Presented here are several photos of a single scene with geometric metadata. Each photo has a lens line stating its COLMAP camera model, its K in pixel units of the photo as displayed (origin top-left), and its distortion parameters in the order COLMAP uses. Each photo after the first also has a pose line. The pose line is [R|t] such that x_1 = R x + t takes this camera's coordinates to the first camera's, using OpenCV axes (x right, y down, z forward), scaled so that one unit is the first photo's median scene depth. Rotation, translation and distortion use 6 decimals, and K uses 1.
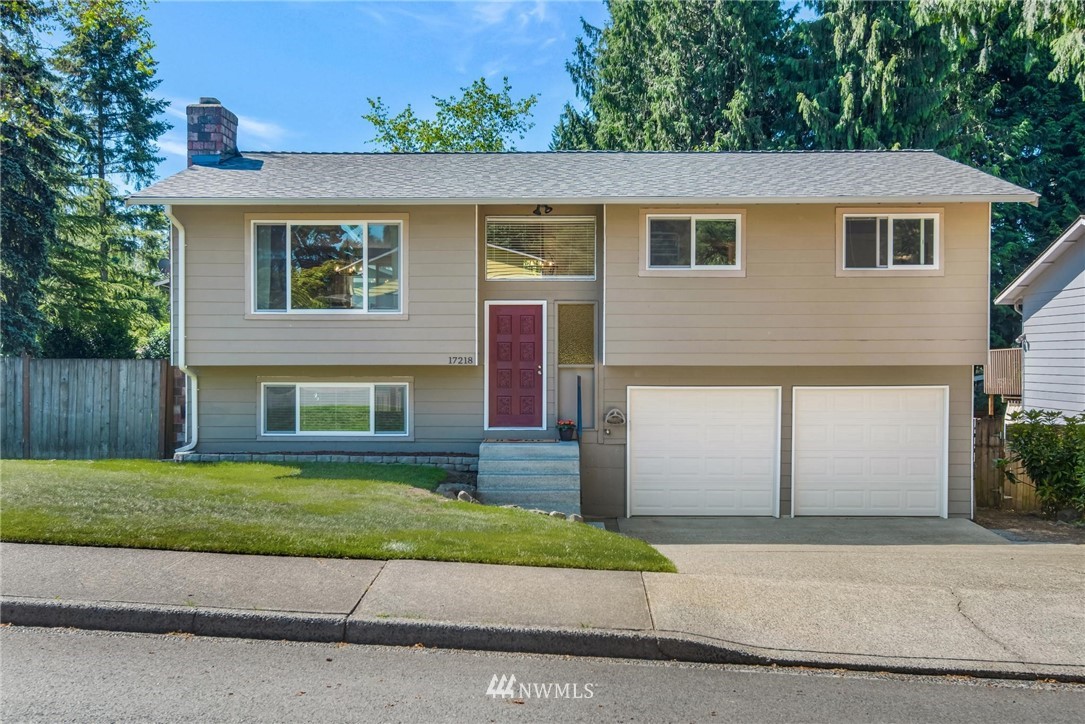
lens RADIAL K [[1060.9, 0, 542.5], [0, 1060.9, 362.0], [0, 0, 1]] dist [0.038050, 0.003651]
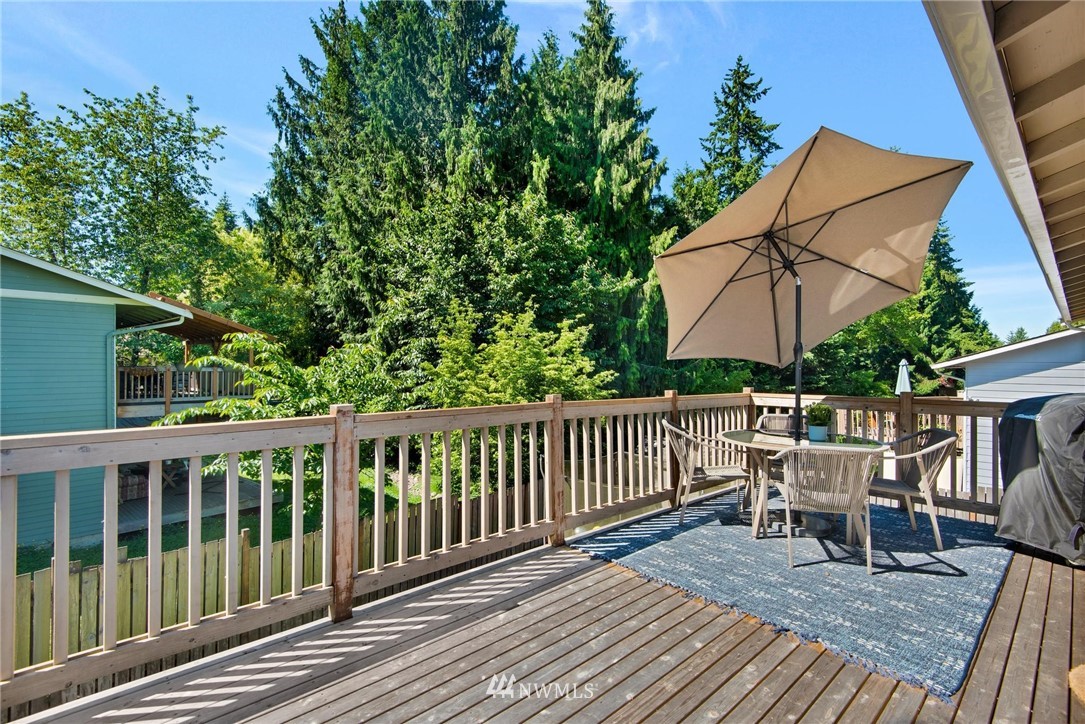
lens RADIAL K [[493.5, 0, 548.7], [0, 493.5, 365.7], [0, 0, 1]] dist [0.024201, -0.000010]
pose [[0.718519, -0.000246, 0.695507, -0.370561], [-0.000093, 1.000000, 0.000450, -0.089912], [-0.695507, -0.000388, 0.718519, 1.432423]]
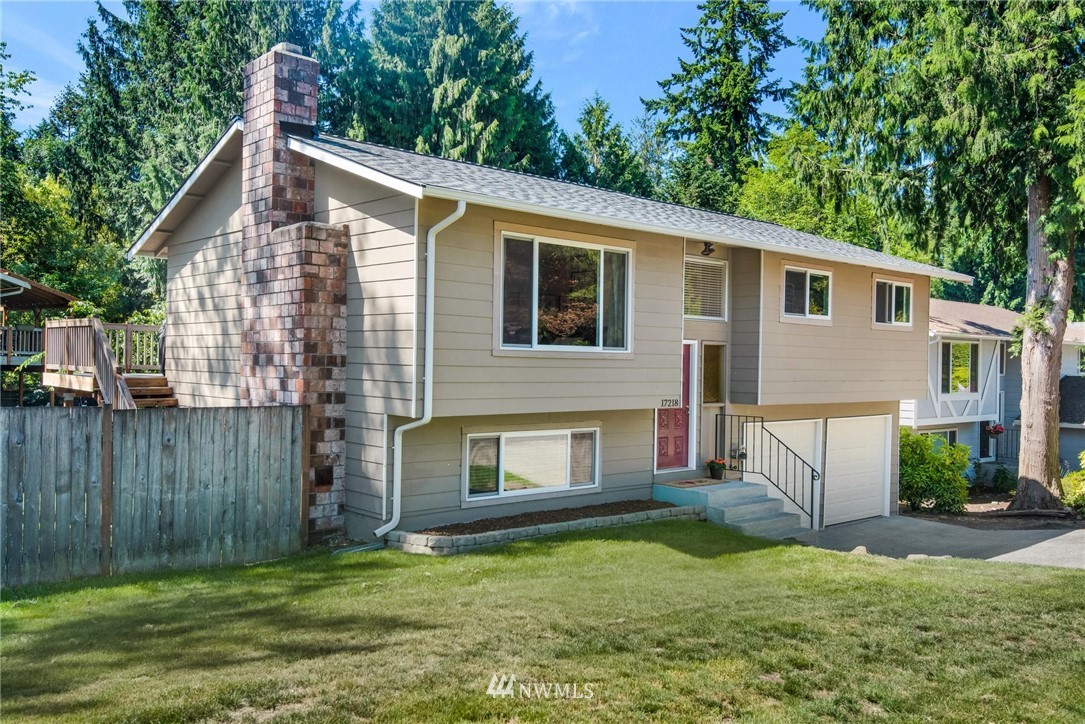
lens RADIAL K [[904.9, 0, 542.5], [0, 904.9, 362.0], [0, 0, 1]] dist [0.026633, -0.007725]
pose [[0.728714, 0.010012, 0.684745, -0.687534], [-0.012251, 0.999924, -0.001583, -0.034069], [-0.684709, -0.007235, 0.728781, 0.473798]]
